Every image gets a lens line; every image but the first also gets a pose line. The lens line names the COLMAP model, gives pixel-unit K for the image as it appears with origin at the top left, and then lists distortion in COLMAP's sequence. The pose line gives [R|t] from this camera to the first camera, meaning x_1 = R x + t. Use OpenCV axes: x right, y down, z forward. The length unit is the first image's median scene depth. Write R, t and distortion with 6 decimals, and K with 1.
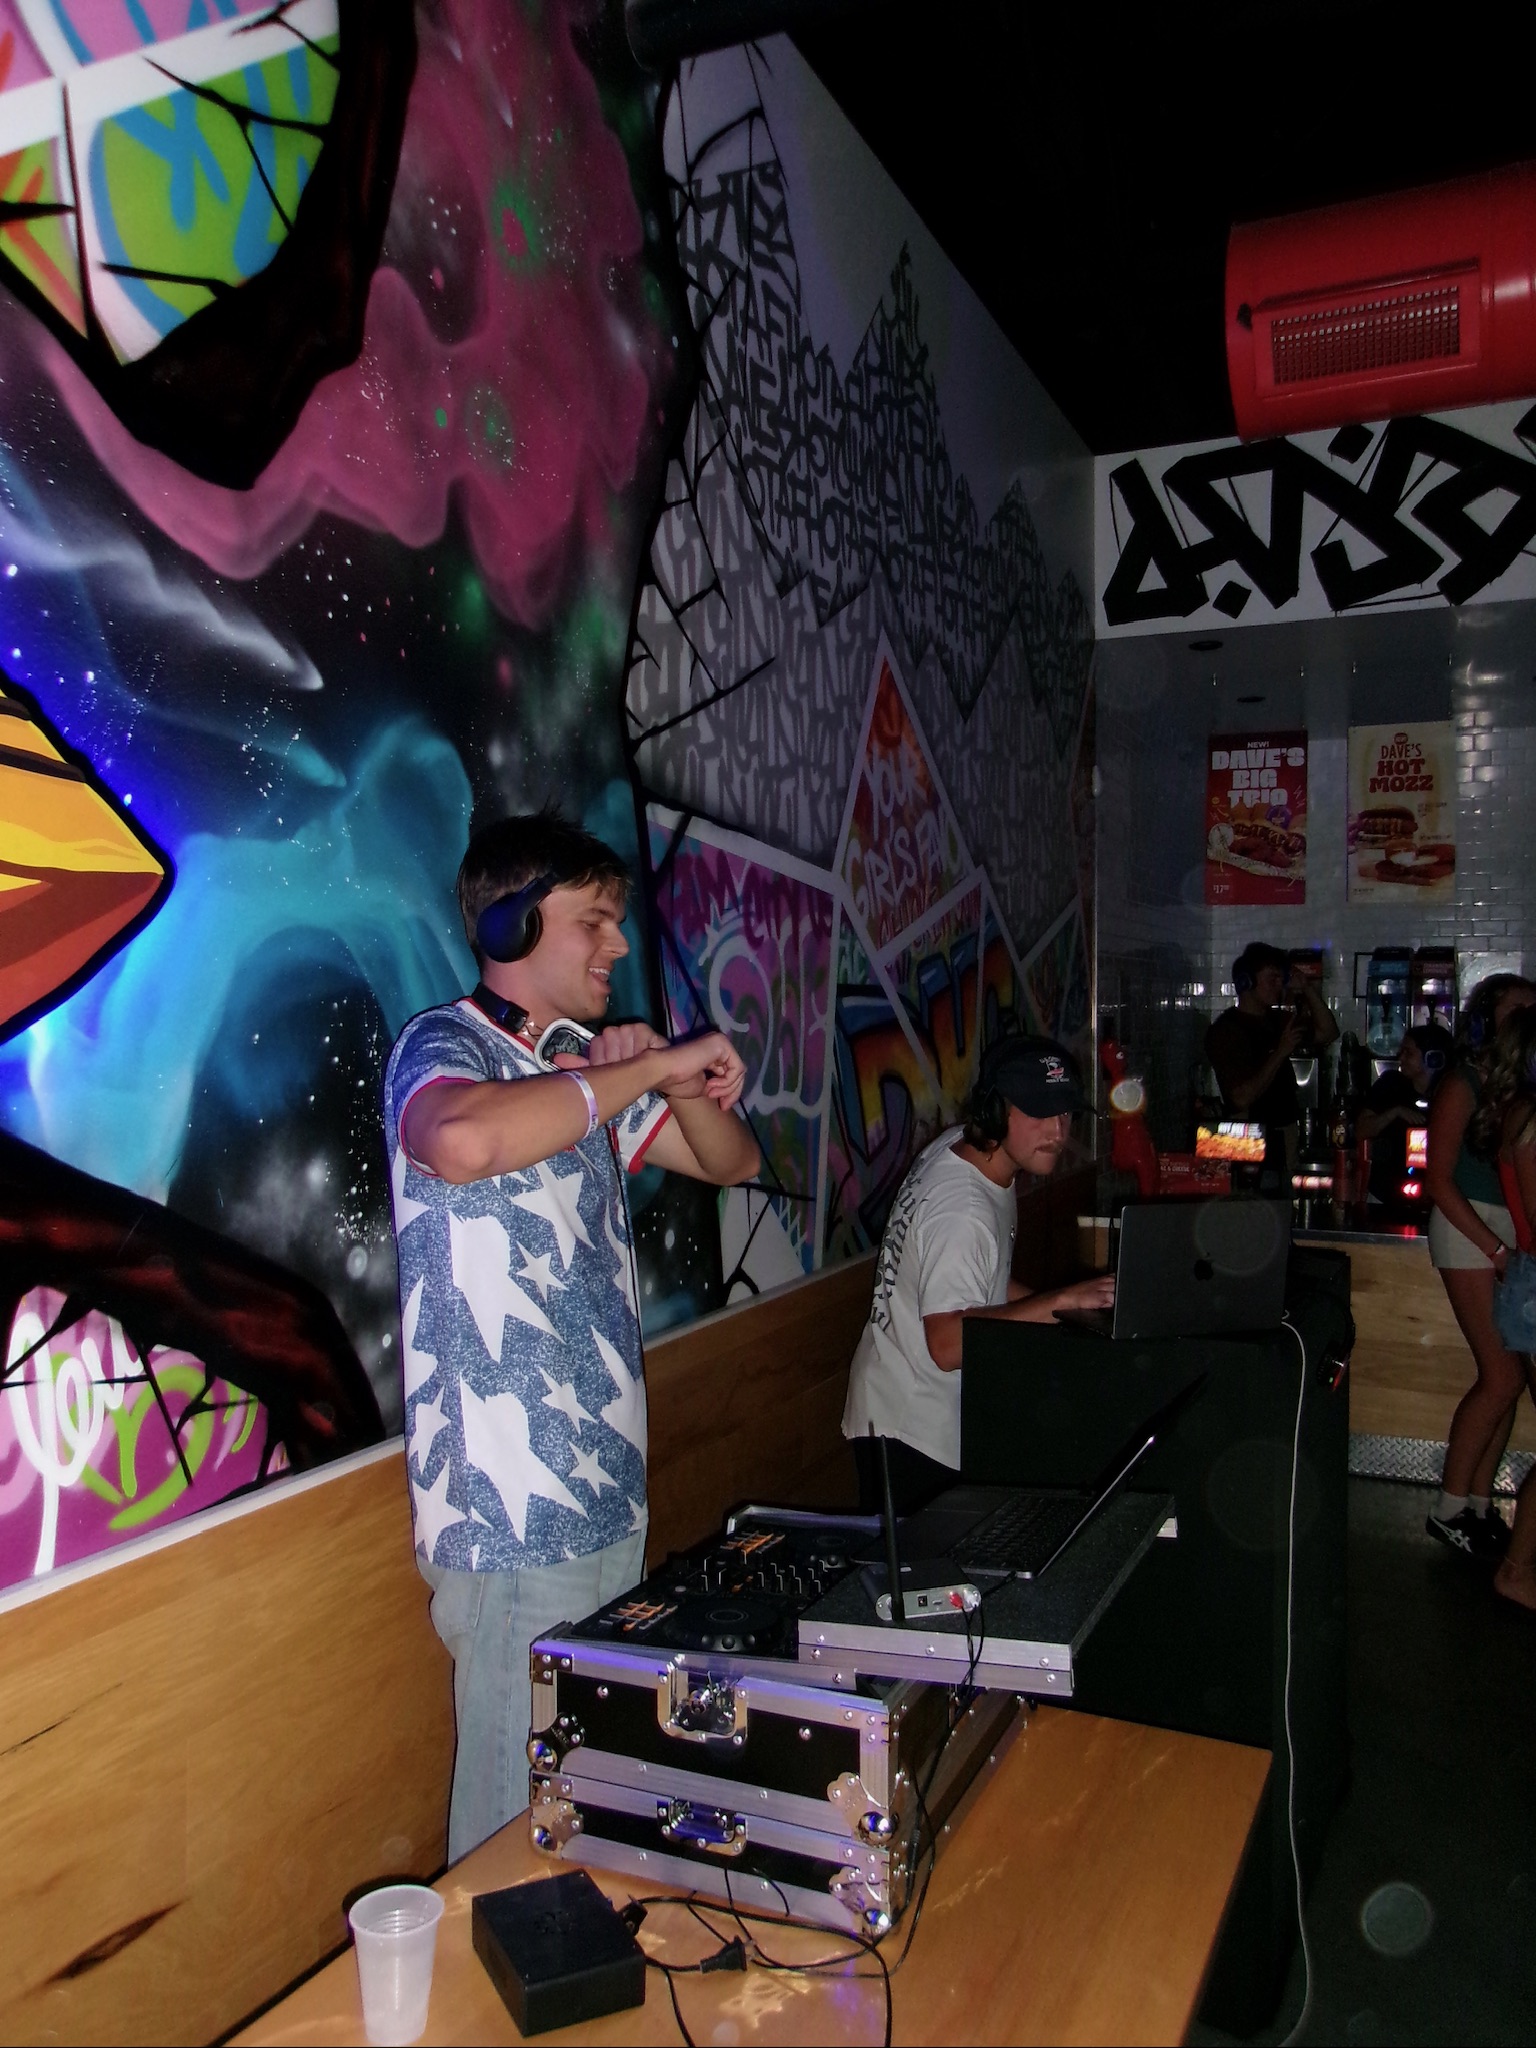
lens RADIAL K [[1594.9, 0, 782.9], [0, 1594.9, 1036.1], [0, 0, 1]] dist [-0.034295, 0.066918]
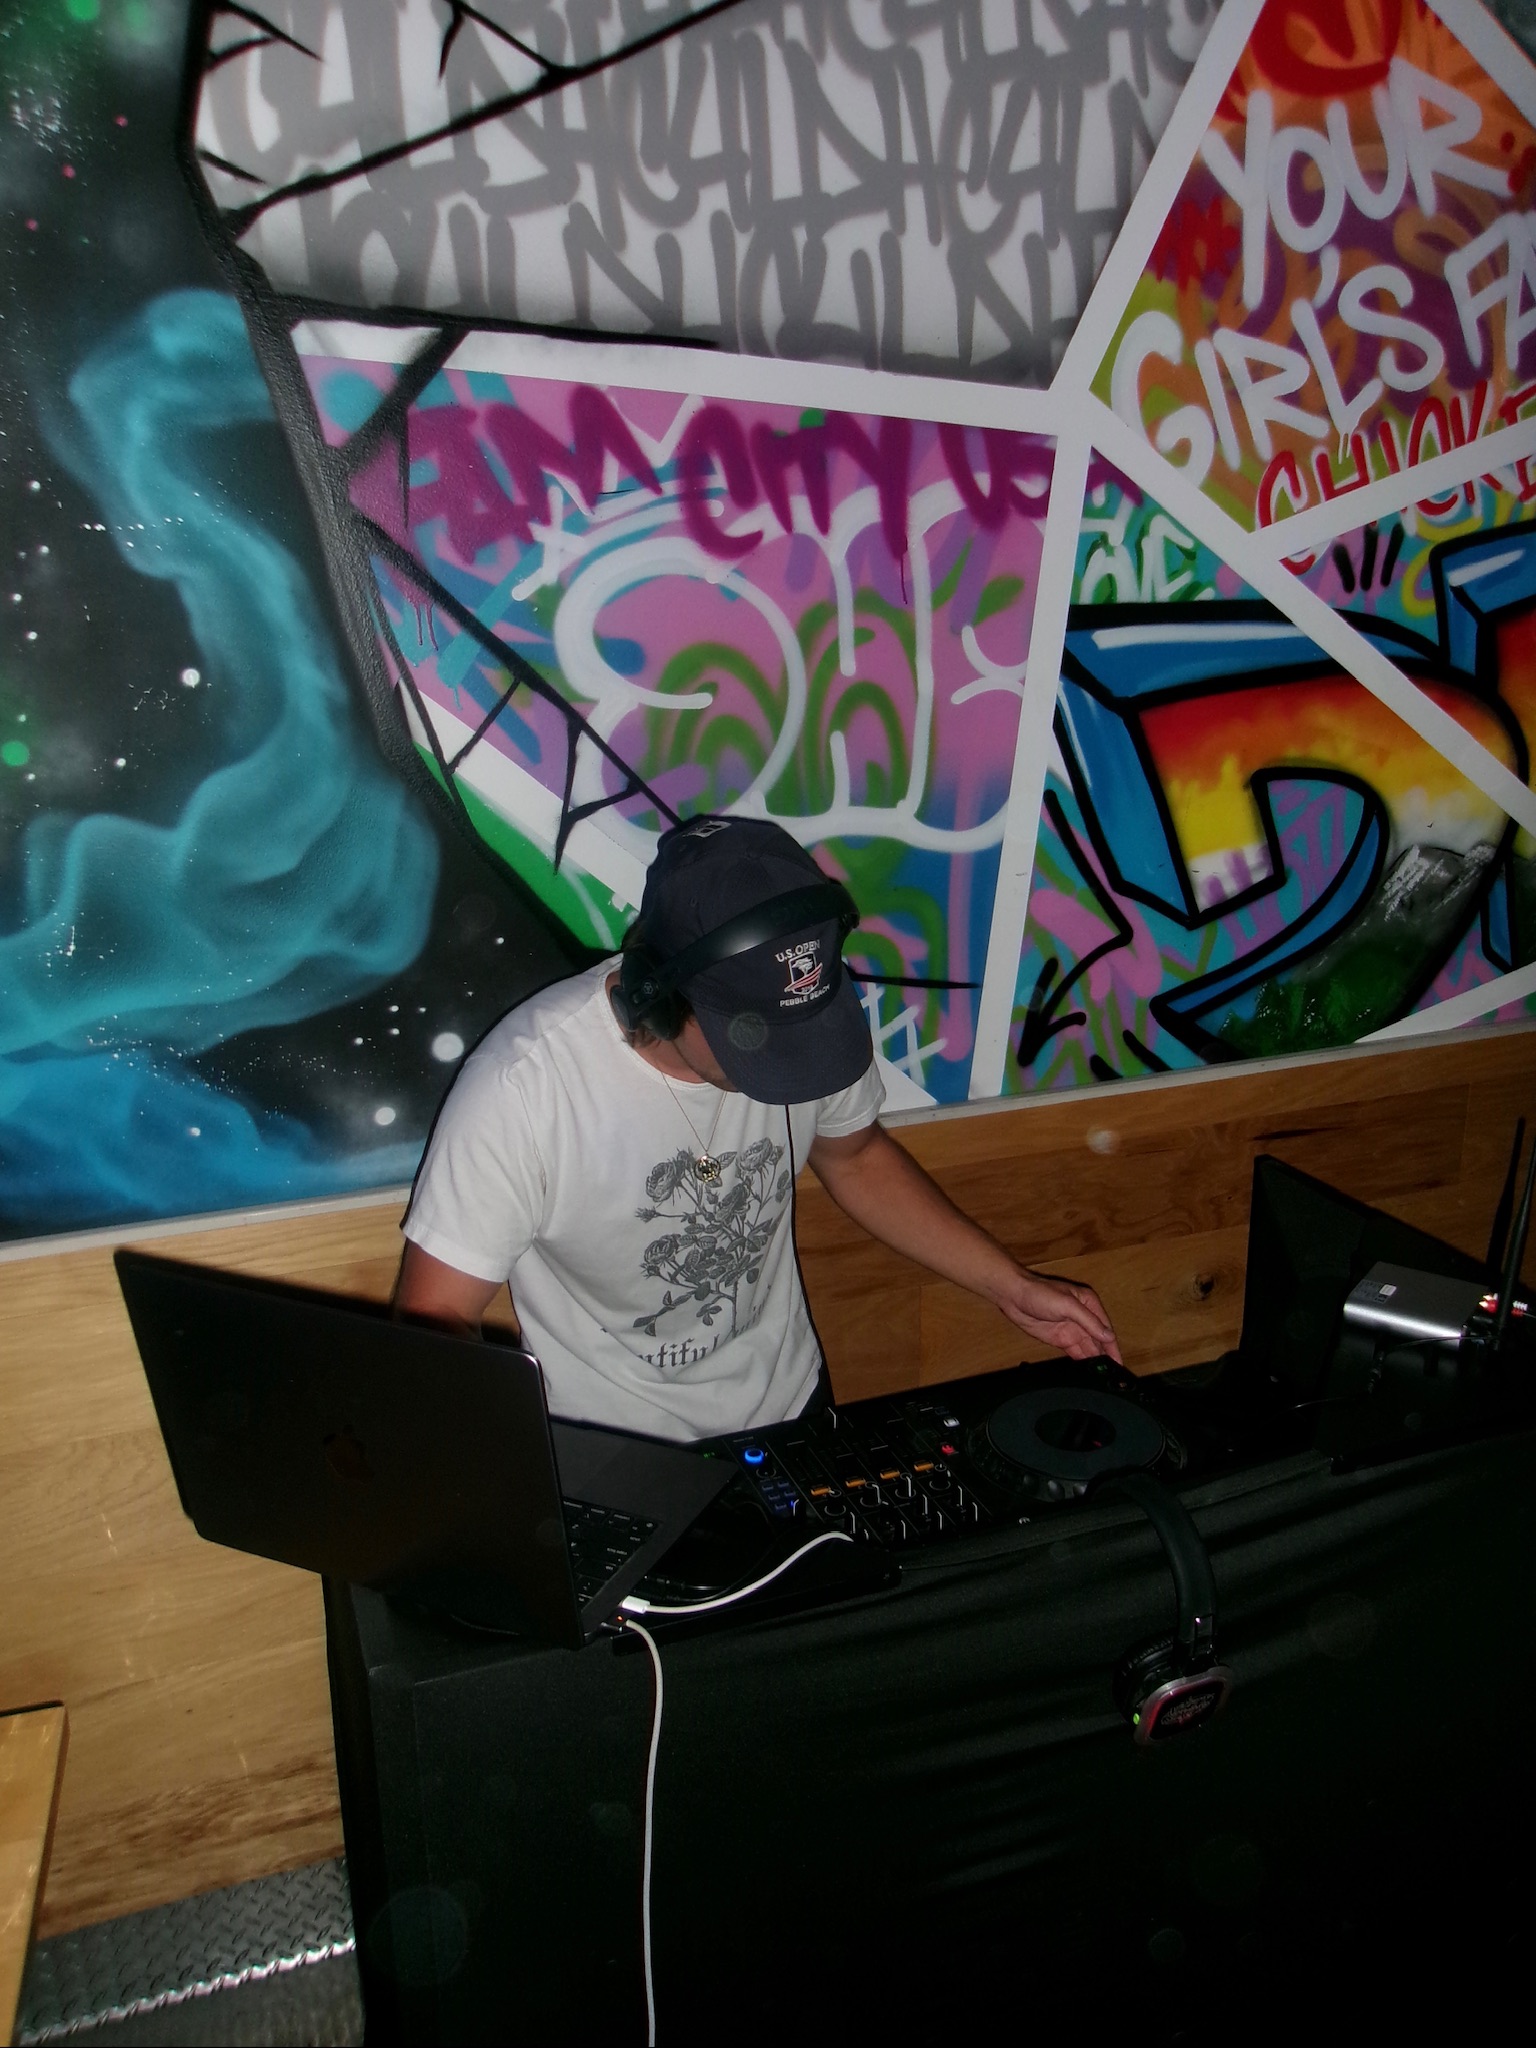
lens RADIAL K [[1594.9, 0, 749.2], [0, 1594.9, 1028.4], [0, 0, 1]] dist [-0.034295, 0.066918]
pose [[0.686402, 0.182008, -0.704077, 0.239661], [0.010865, 0.965499, 0.260179, -0.023207], [0.727141, -0.186237, 0.660744, 0.342411]]
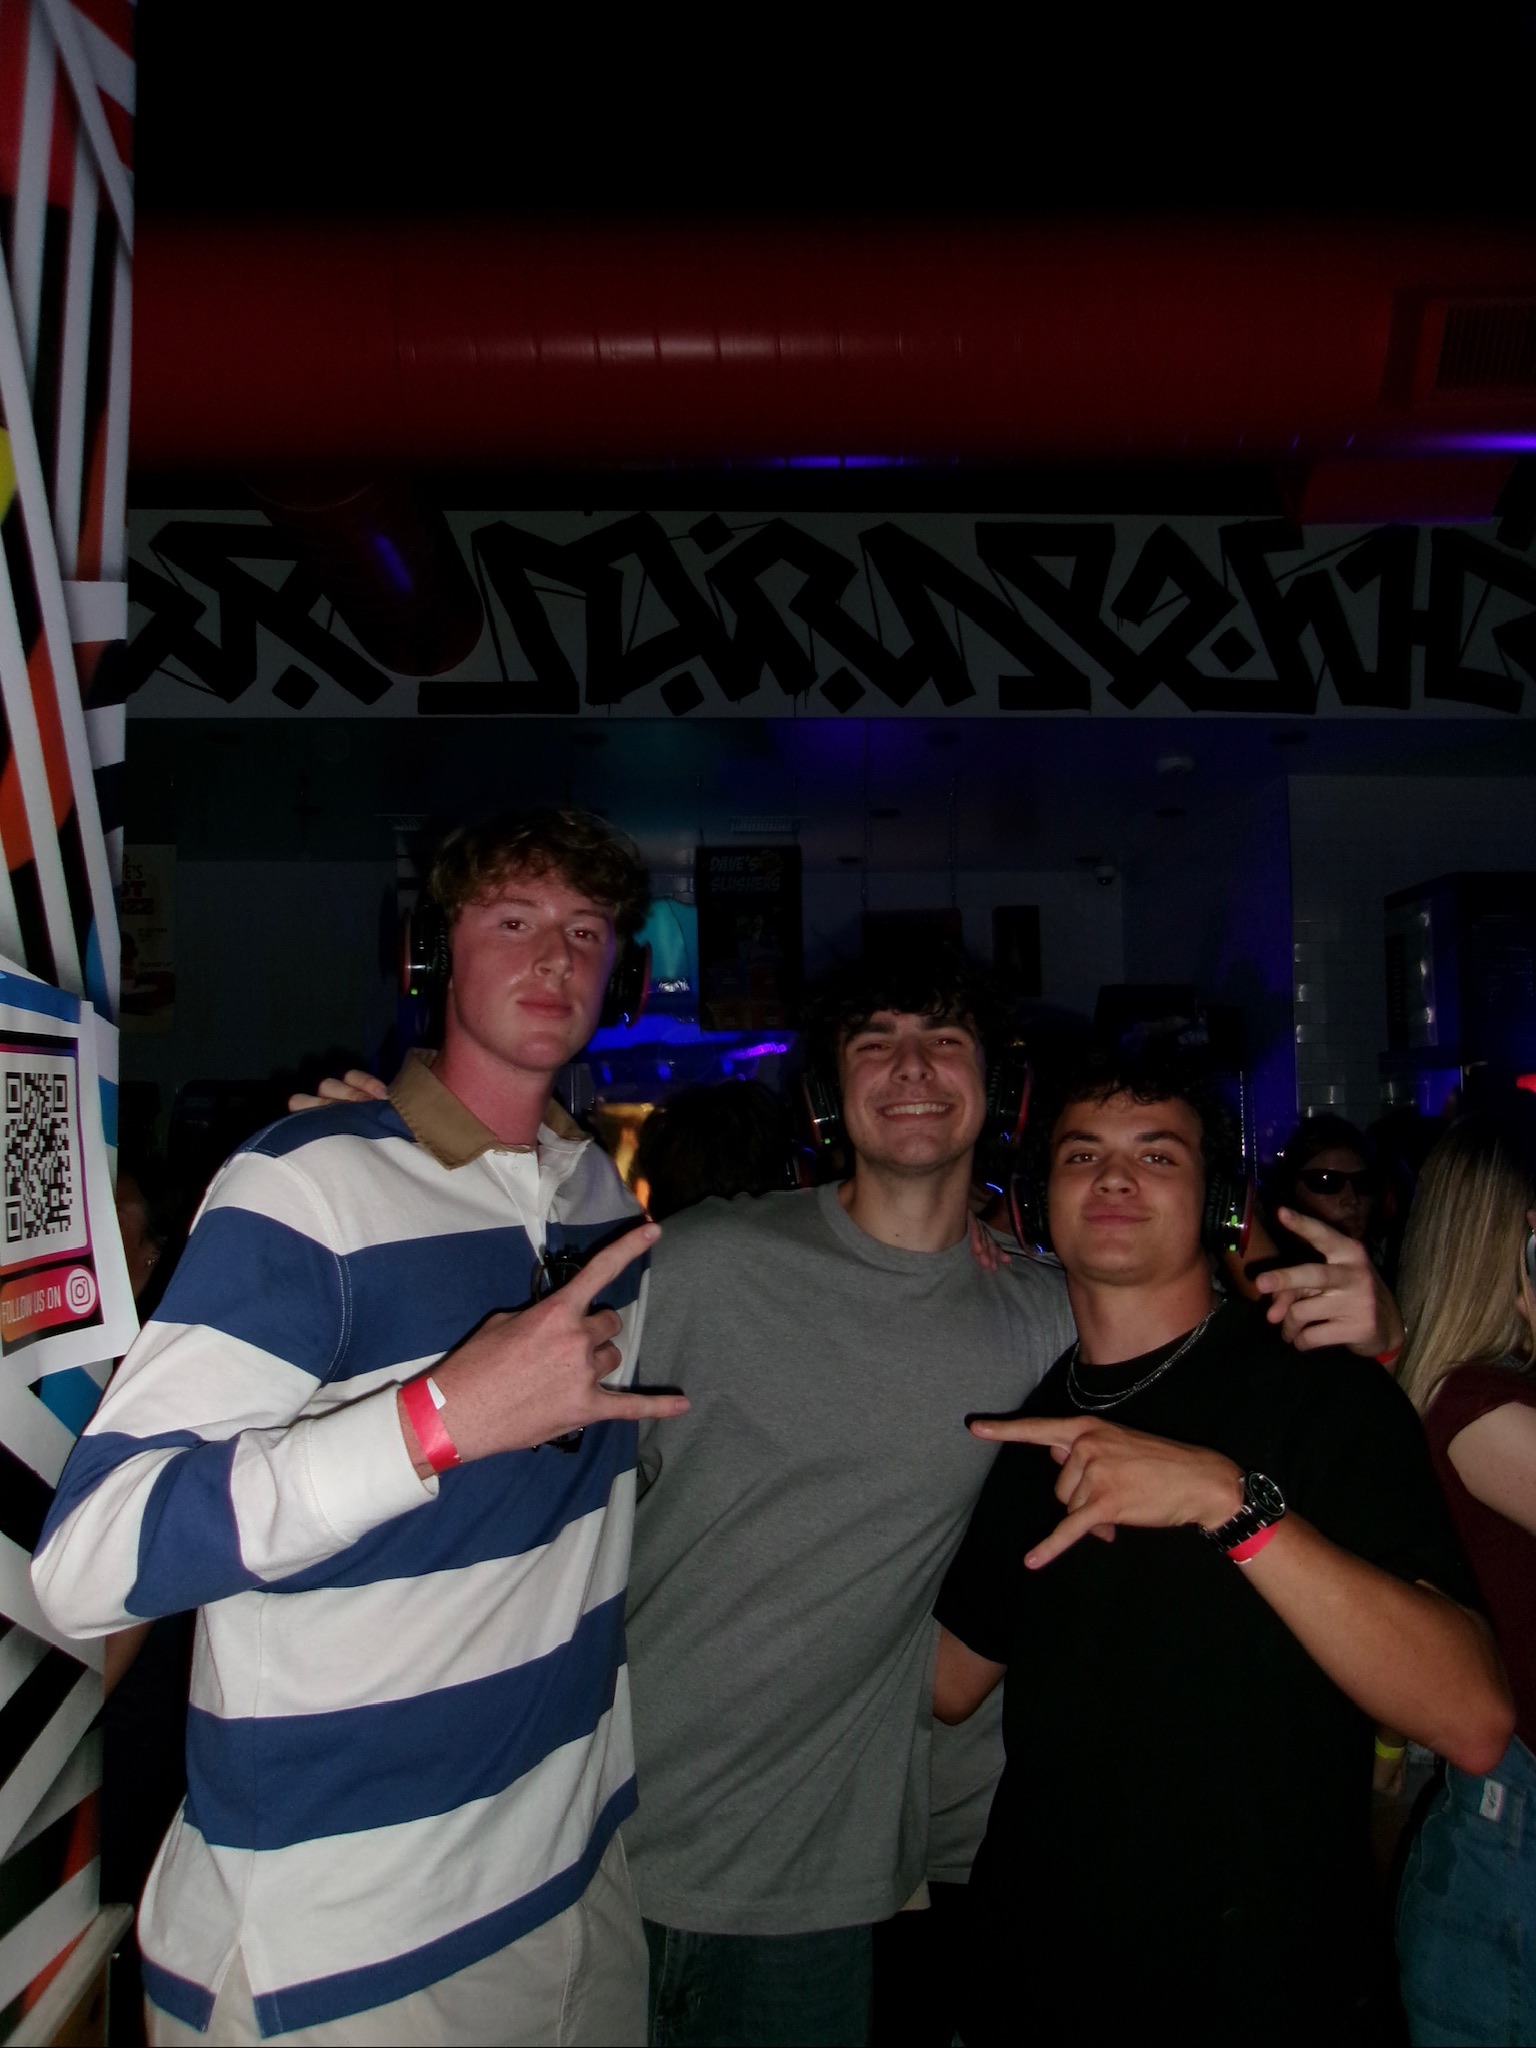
lens RADIAL K [[1594.9, 0, 779.7], [0, 1594.9, 1024.7], [0, 0, 1]] dist [-0.034295, 0.066918]
pose [[0.889379, 0.014672, 0.456936, 0.349742], [0.026969, 0.996061, -0.084475, -0.001370], [-0.456375, 0.087453, 0.885479, 0.006141]]
